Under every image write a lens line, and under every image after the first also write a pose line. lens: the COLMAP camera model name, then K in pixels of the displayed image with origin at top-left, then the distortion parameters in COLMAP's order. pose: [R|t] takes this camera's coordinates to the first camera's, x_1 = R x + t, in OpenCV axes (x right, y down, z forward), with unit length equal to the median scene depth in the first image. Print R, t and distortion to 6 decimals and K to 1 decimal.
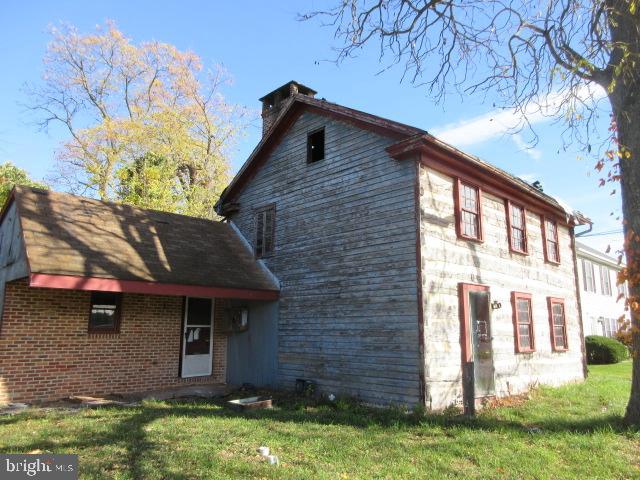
lens RADIAL K [[474.5, 0, 321.7], [0, 474.5, 242.0], [0, 0, 1]] dist [0.012070, 0.002276]
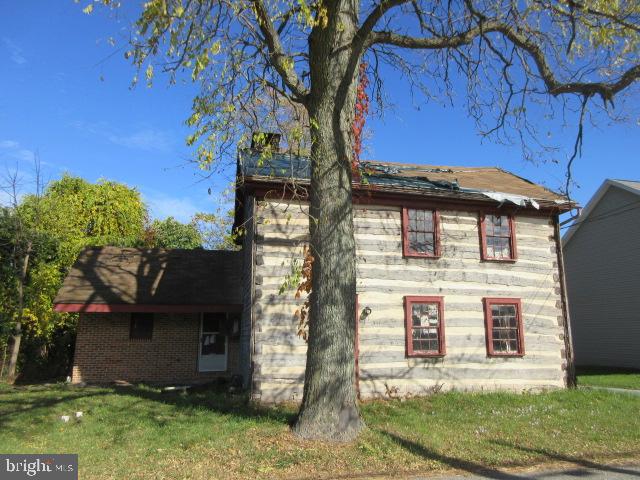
lens RADIAL K [[474.5, 0, 320.5], [0, 474.5, 239.1], [0, 0, 1]] dist [0.012070, 0.002276]
pose [[0.848058, -0.112428, -0.517839, 0.890845], [0.105364, 0.993497, -0.043144, 0.008113], [0.519322, -0.017973, 0.854390, 0.041946]]
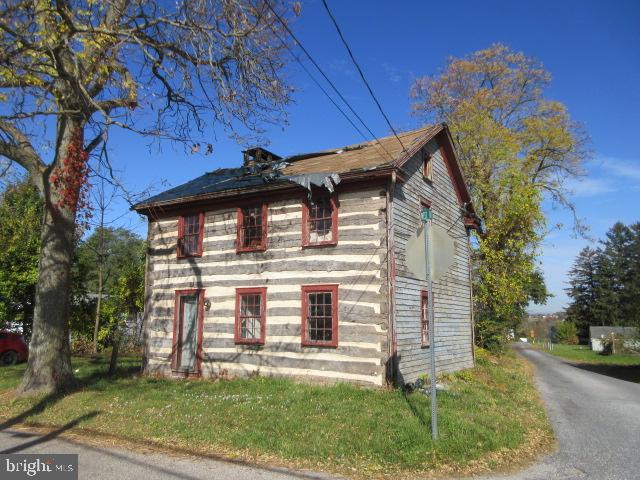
lens RADIAL K [[474.5, 0, 320.3], [0, 474.5, 239.0], [0, 0, 1]] dist [0.012070, 0.002276]
pose [[0.257630, -0.162090, -0.952551, 1.740045], [0.188957, 0.975247, -0.114846, 0.175795], [0.947587, -0.150403, 0.281881, 1.003950]]
